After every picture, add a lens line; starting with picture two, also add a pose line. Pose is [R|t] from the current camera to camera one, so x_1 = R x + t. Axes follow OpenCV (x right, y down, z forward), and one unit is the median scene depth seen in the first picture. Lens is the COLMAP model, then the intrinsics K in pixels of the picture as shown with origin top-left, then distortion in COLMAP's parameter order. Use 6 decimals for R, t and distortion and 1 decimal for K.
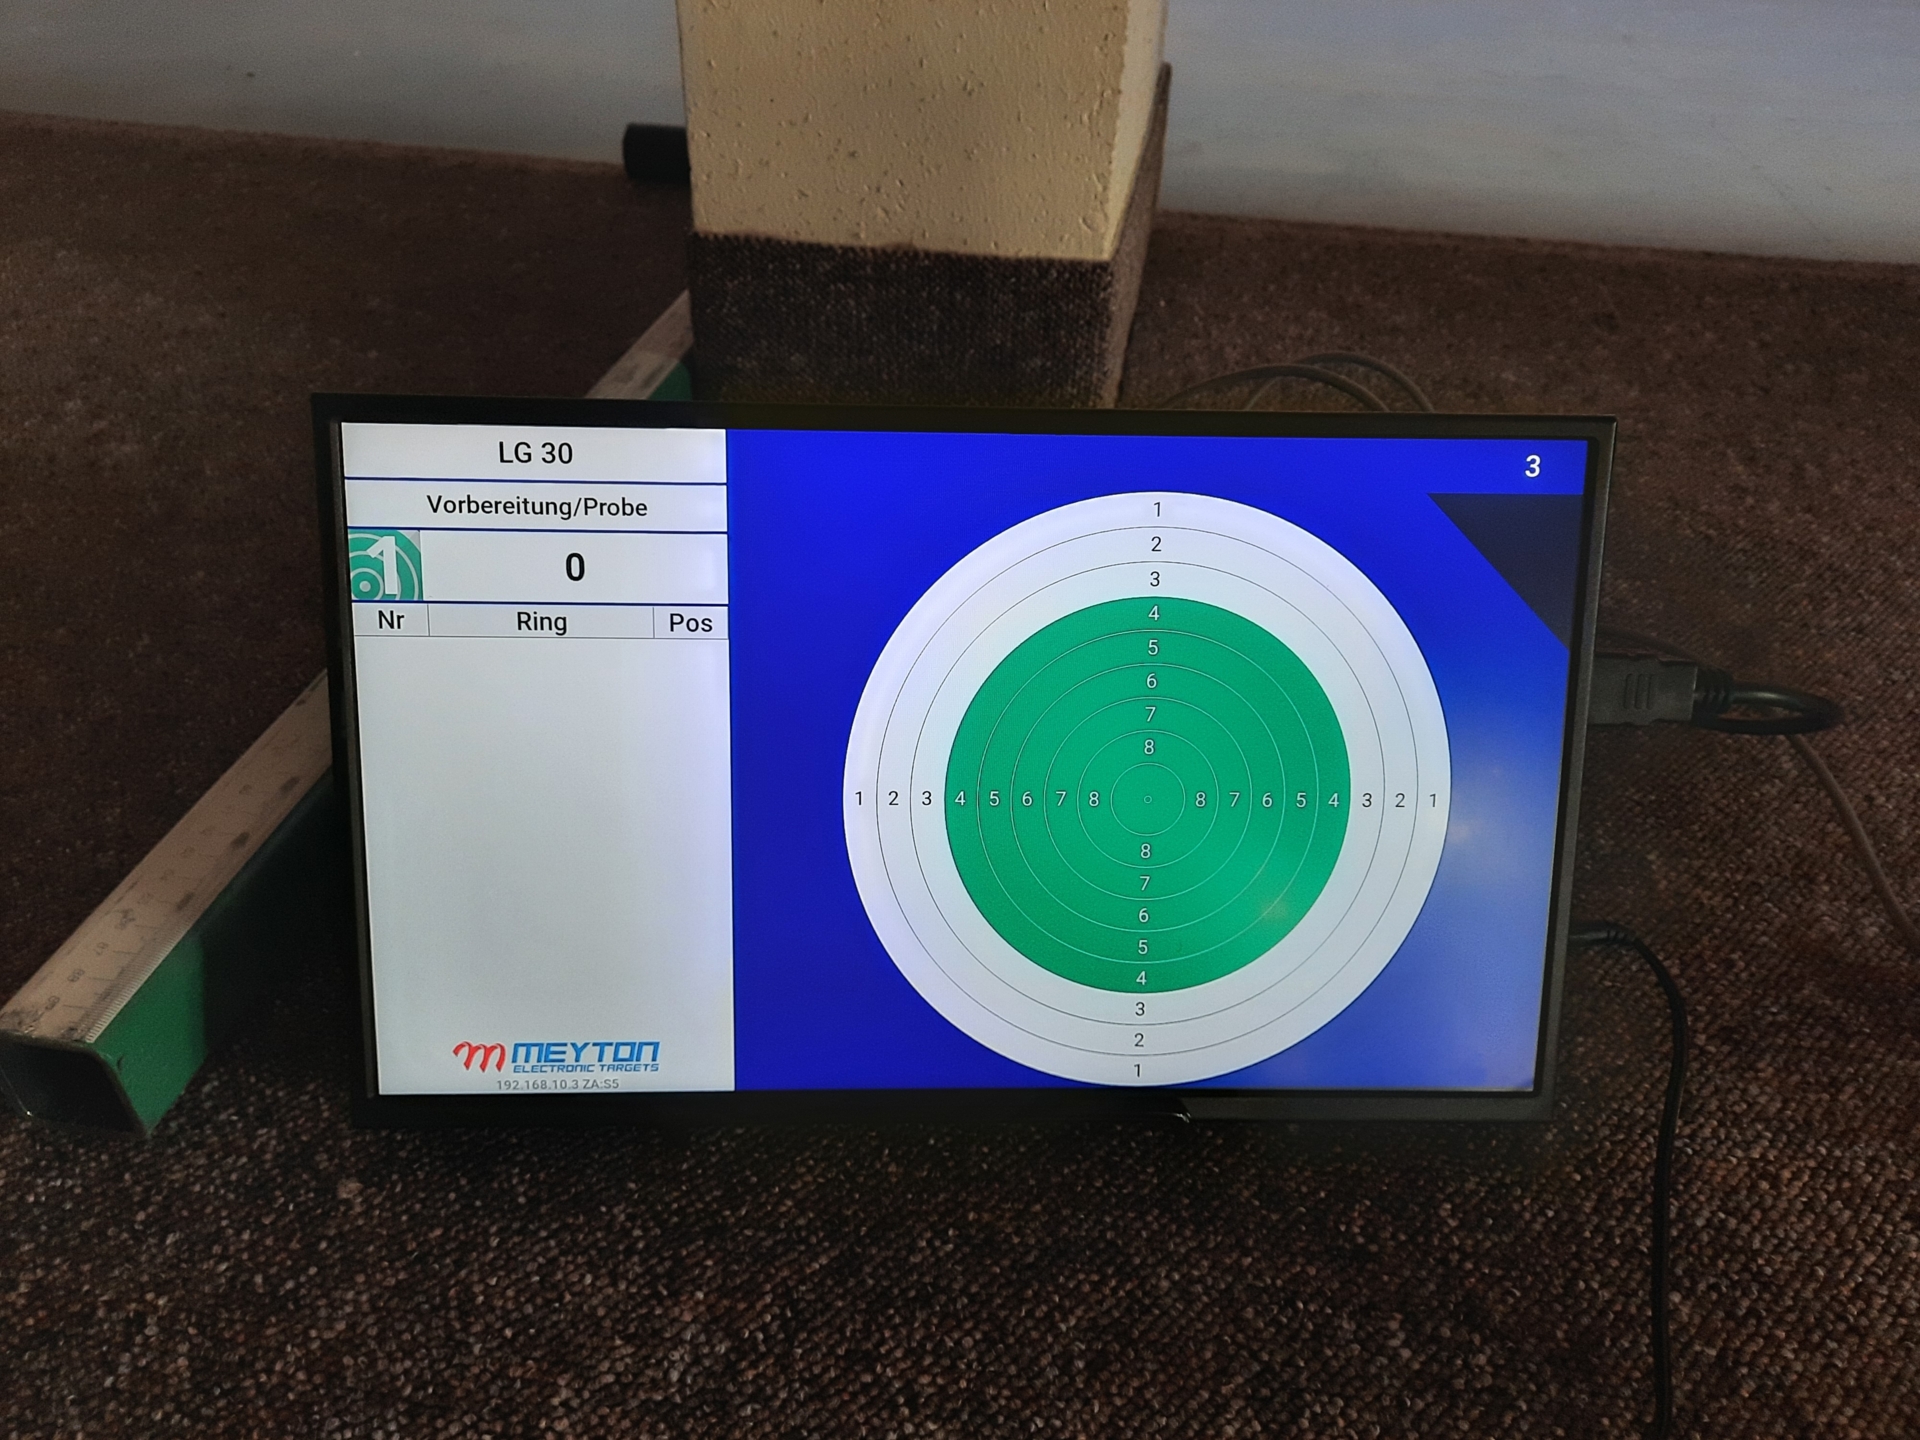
lens RADIAL K [[1397.1, 0, 958.1], [0, 1397.1, 688.6], [0, 0, 1]] dist [0.058064, -0.060727]
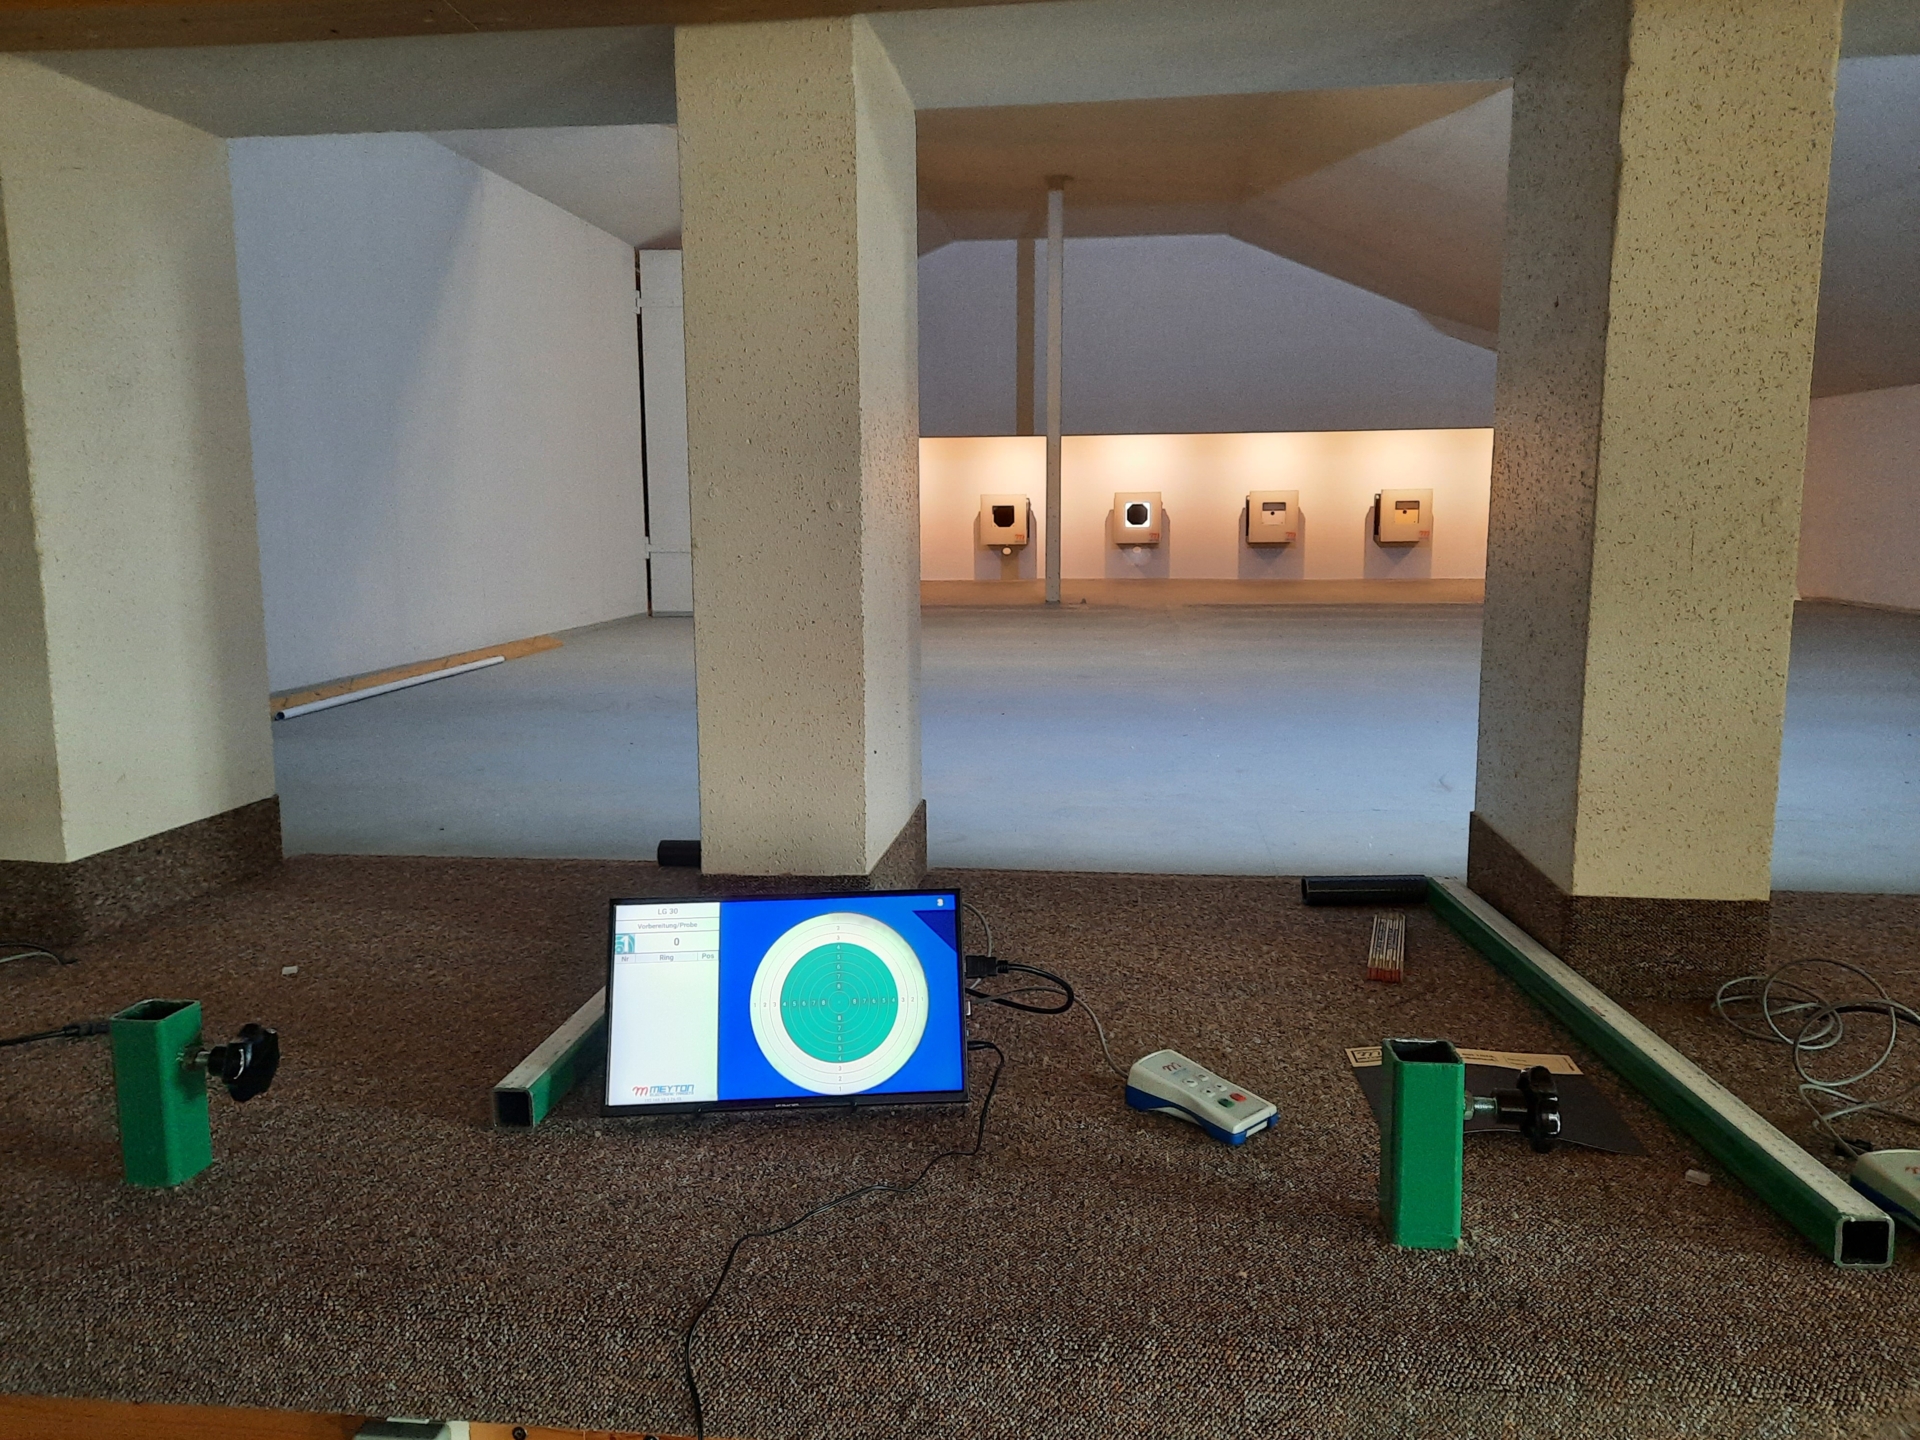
lens RADIAL K [[1397.1, 0, 958.1], [0, 1397.1, 688.6], [0, 0, 1]] dist [0.058064, -0.060727]
pose [[0.998121, -0.044435, 0.042197, 0.323863], [0.059084, 0.880498, -0.470354, 1.068722], [-0.016254, 0.471963, 0.881468, -2.476857]]
